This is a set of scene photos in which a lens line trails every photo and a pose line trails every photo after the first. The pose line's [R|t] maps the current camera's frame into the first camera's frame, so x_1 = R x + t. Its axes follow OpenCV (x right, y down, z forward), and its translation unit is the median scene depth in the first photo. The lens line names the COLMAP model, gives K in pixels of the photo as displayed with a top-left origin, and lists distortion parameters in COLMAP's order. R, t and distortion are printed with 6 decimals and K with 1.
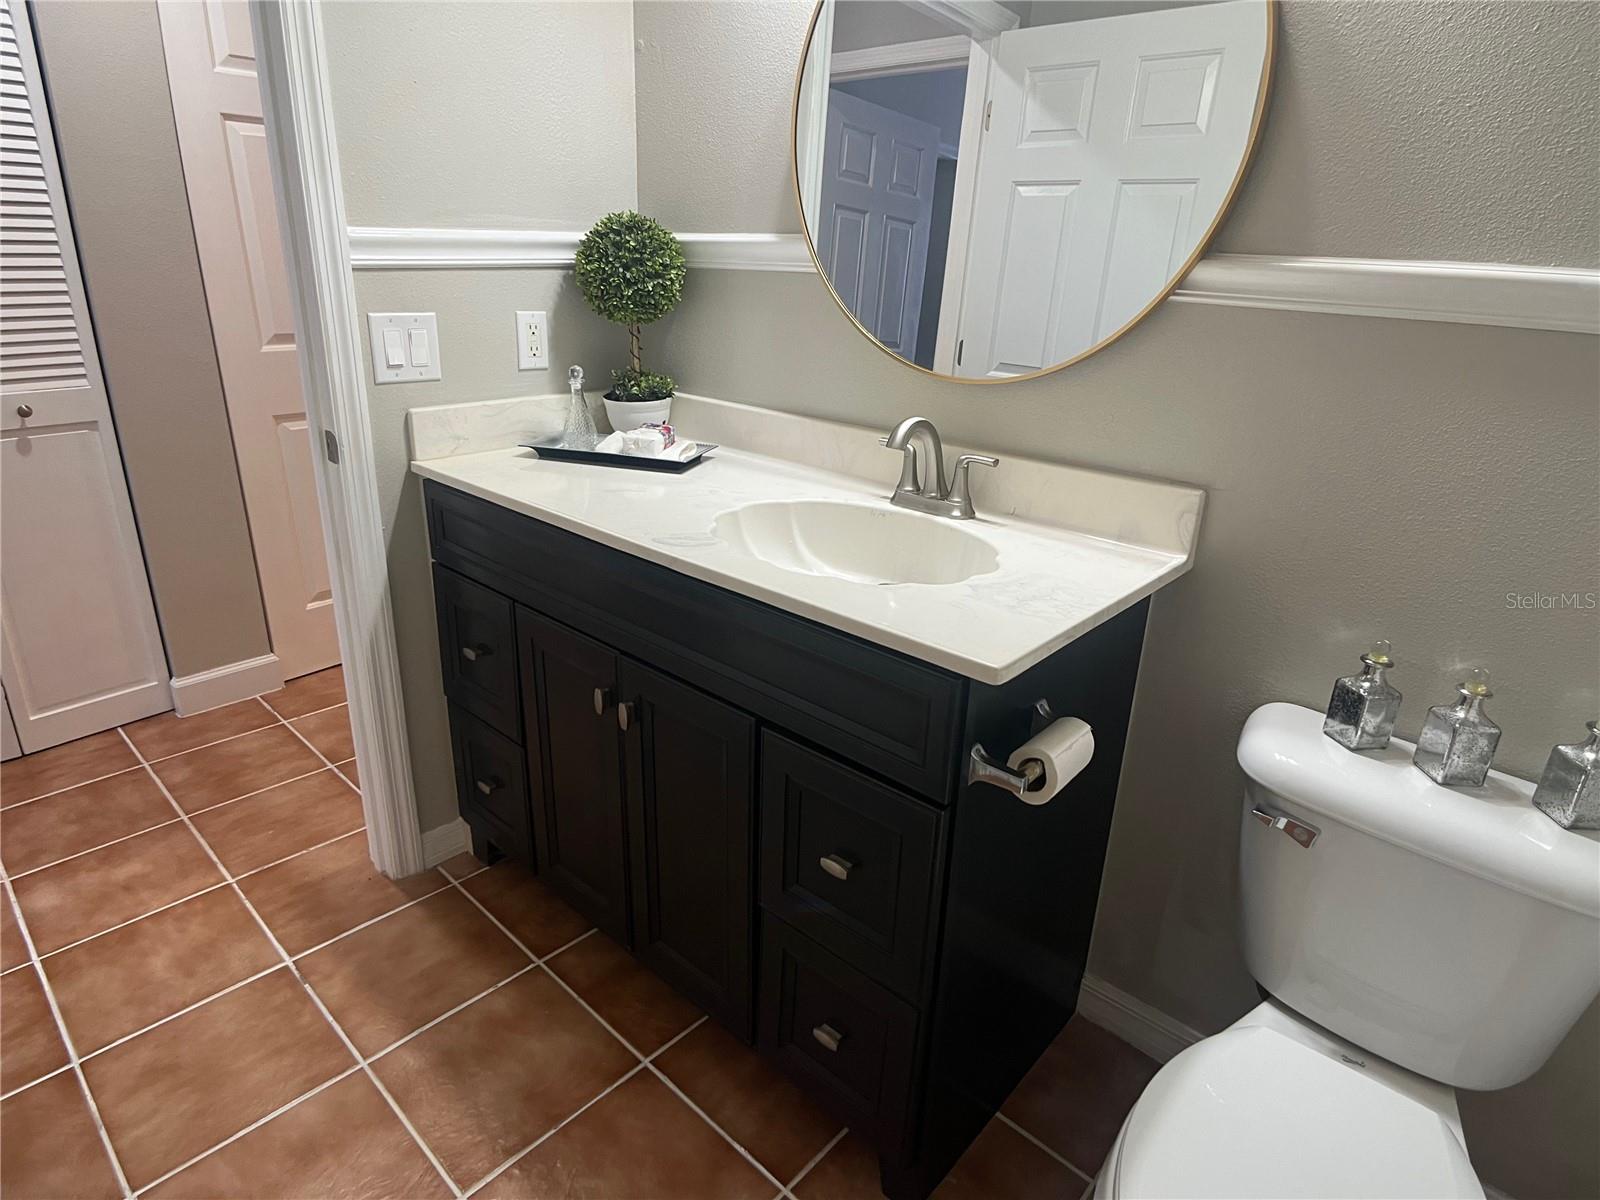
lens RADIAL K [[903.3, 0, 816.2], [0, 903.3, 600.8], [0, 0, 1]] dist [-0.020713, -0.001053]
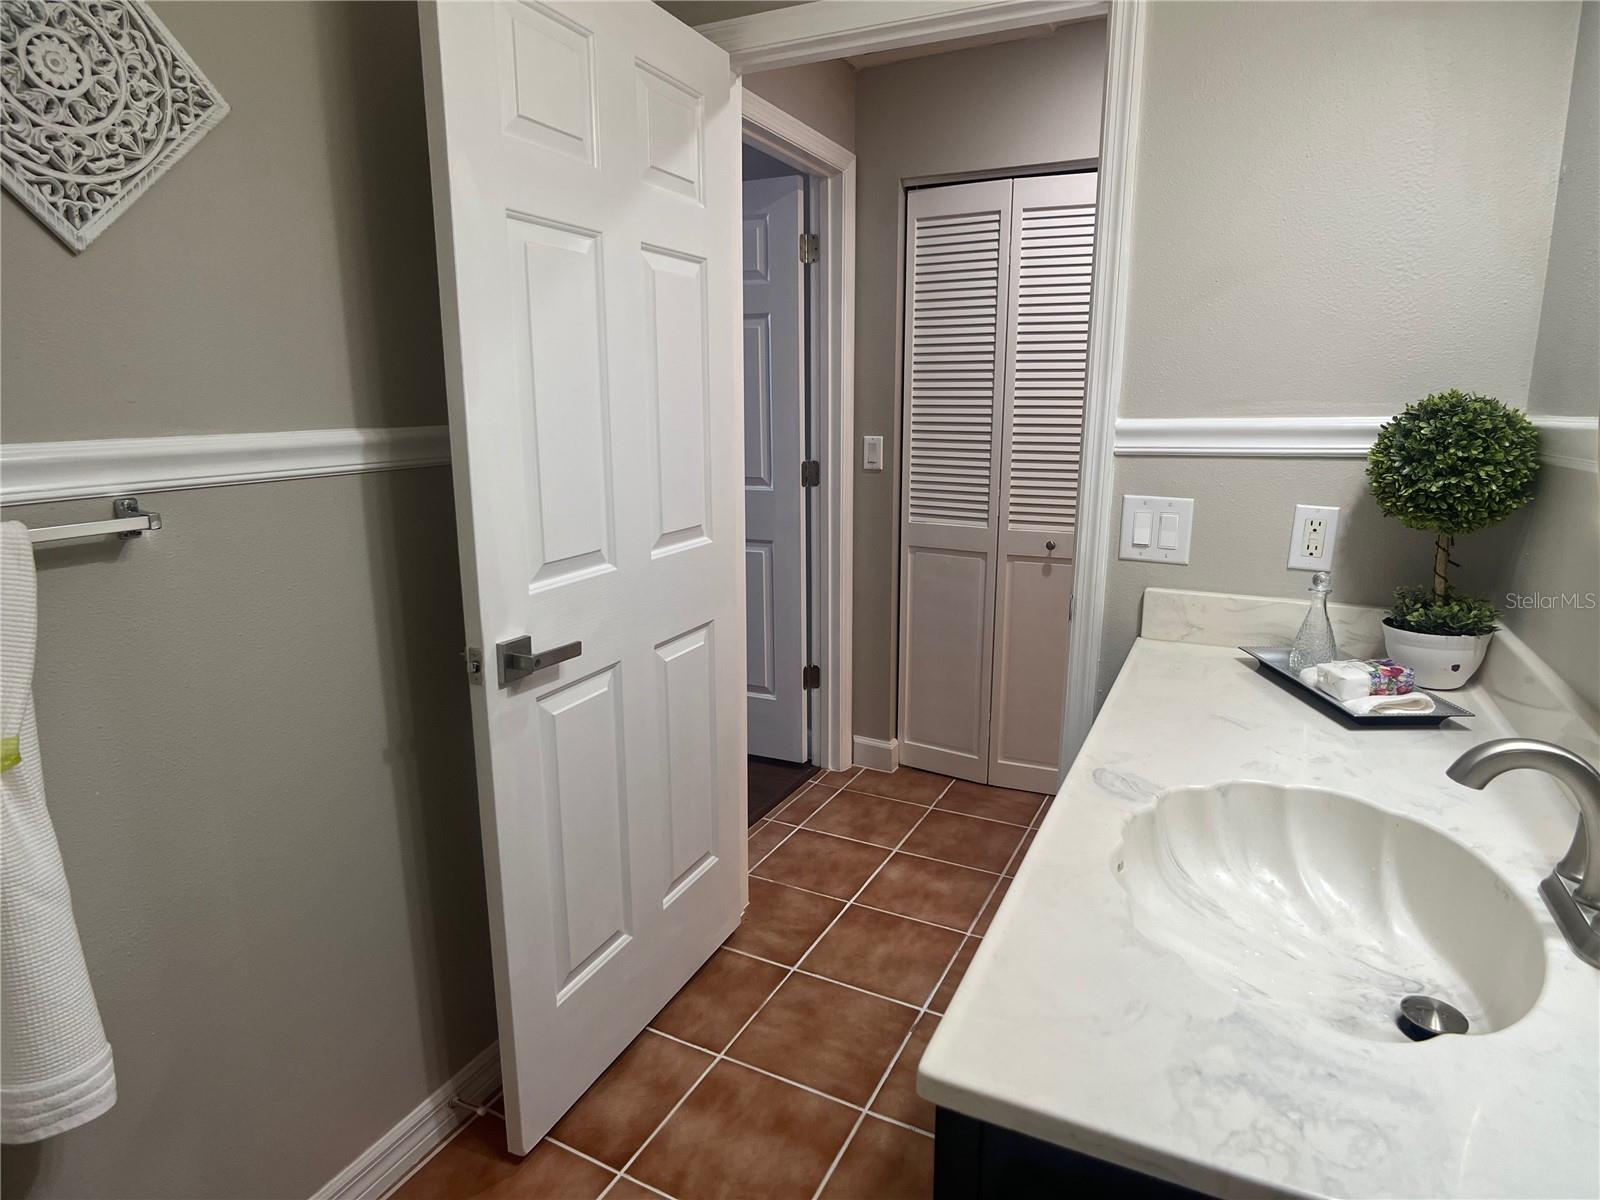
lens RADIAL K [[903.3, 0, 816.2], [0, 903.3, 600.8], [0, 0, 1]] dist [-0.020713, -0.001053]
pose [[0.263687, 0.172771, -0.949010, 0.409211], [-0.335232, 0.938919, 0.077788, -0.149726], [0.904483, 0.297627, 0.305499, 0.347561]]
